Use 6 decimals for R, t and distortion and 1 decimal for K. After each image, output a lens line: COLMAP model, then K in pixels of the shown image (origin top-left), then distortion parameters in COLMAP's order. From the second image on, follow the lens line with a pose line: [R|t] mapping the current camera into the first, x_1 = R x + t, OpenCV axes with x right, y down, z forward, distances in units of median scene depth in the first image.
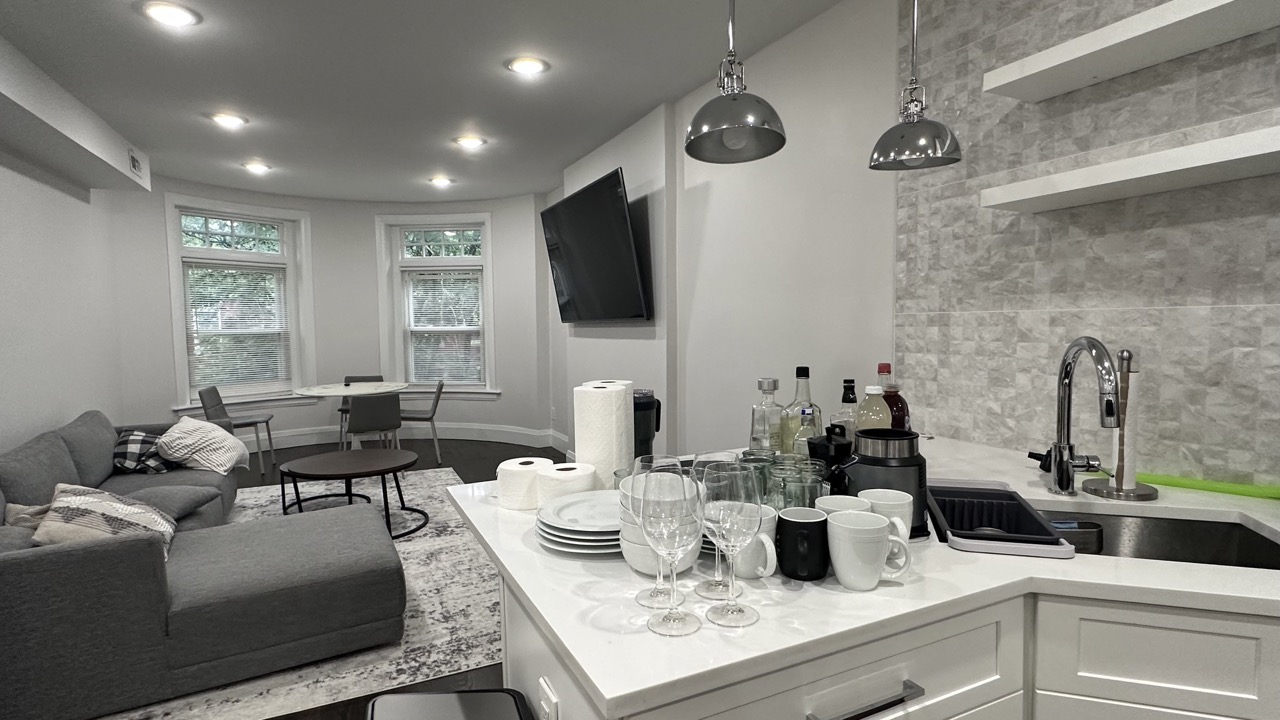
lens RADIAL K [[647.2, 0, 640.0], [0, 647.2, 360.0], [0, 0, 1]] dist [-0.005837, 0.000198]
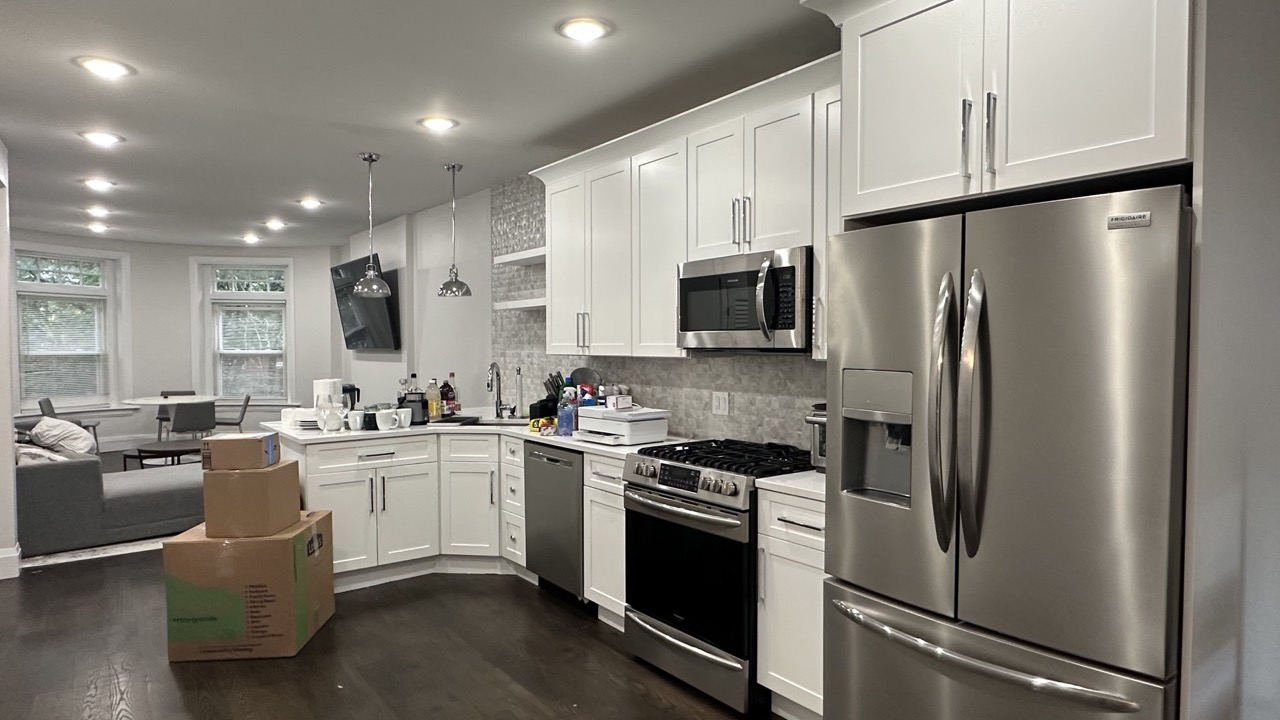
lens RADIAL K [[749.1, 0, 641.5], [0, 749.1, 366.4], [0, 0, 1]] dist [0.003866, -0.000457]
pose [[0.980683, 0.006543, 0.195495, 0.207959], [-0.001164, 0.999618, -0.027617, 0.023993], [-0.195601, 0.026856, 0.980316, -0.771616]]
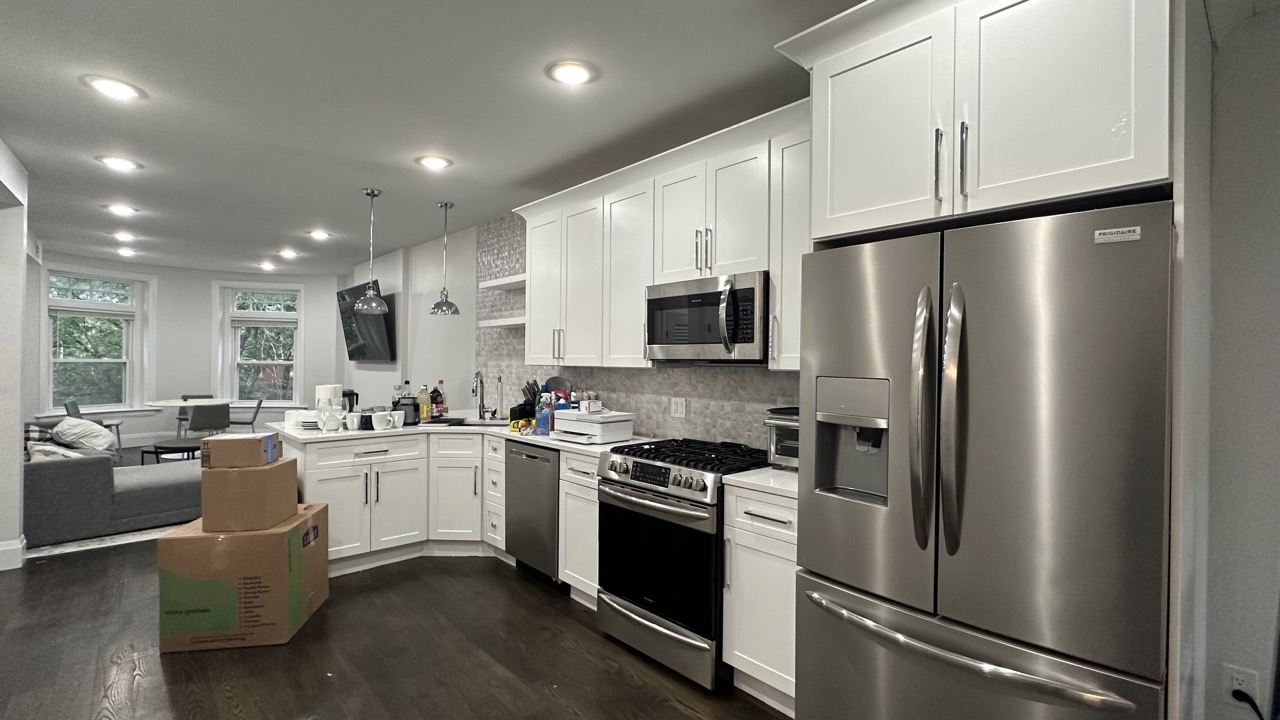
lens RADIAL K [[574.3, 0, 640.0], [0, 574.3, 360.0], [0, 0, 1]] dist [0.000296, 0.000608]
pose [[0.958648, 0.024274, 0.283559, 0.196709], [-0.007330, 0.998131, -0.060661, 0.025907], [-0.284502, 0.056074, 0.957034, -0.672950]]
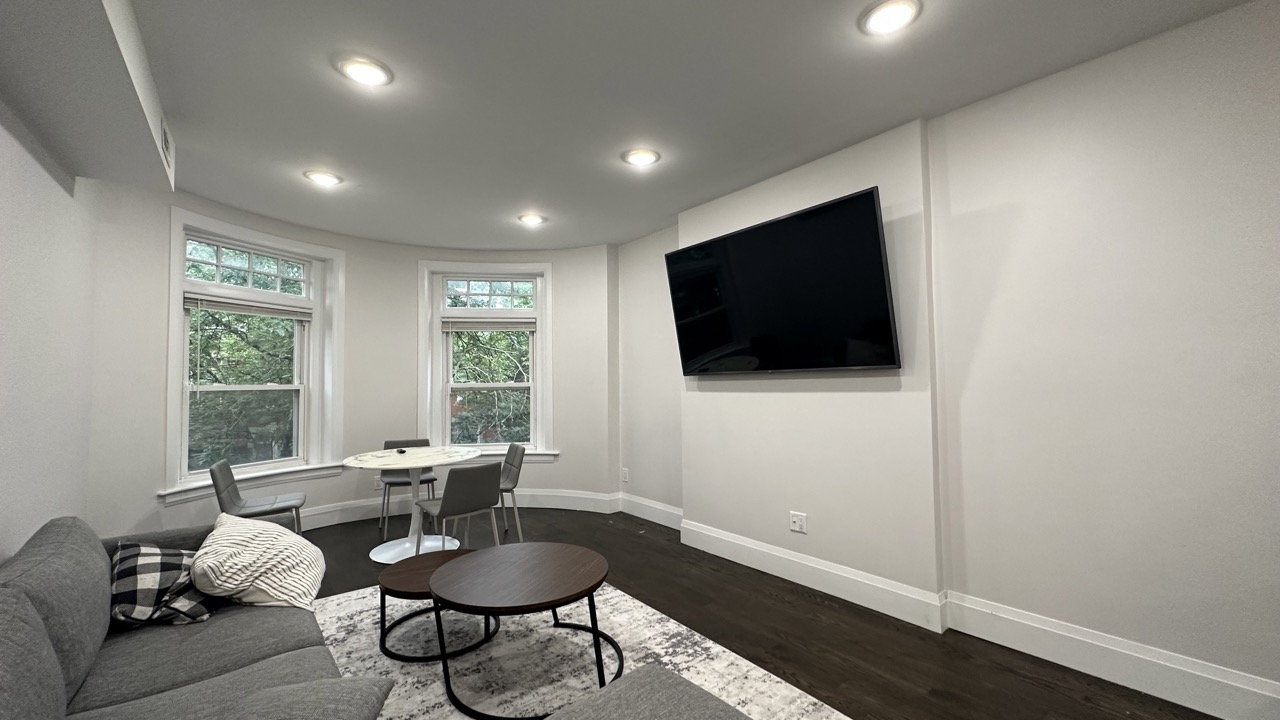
lens RADIAL K [[513.5, 0, 638.5], [0, 513.5, 357.8], [0, 0, 1]] dist [-0.000459, 0.000376]
pose [[0.976102, 0.008121, 0.217159, -0.399220], [0.015719, 0.994045, -0.107829, -0.007622], [-0.216742, 0.108665, 0.970162, 0.375987]]
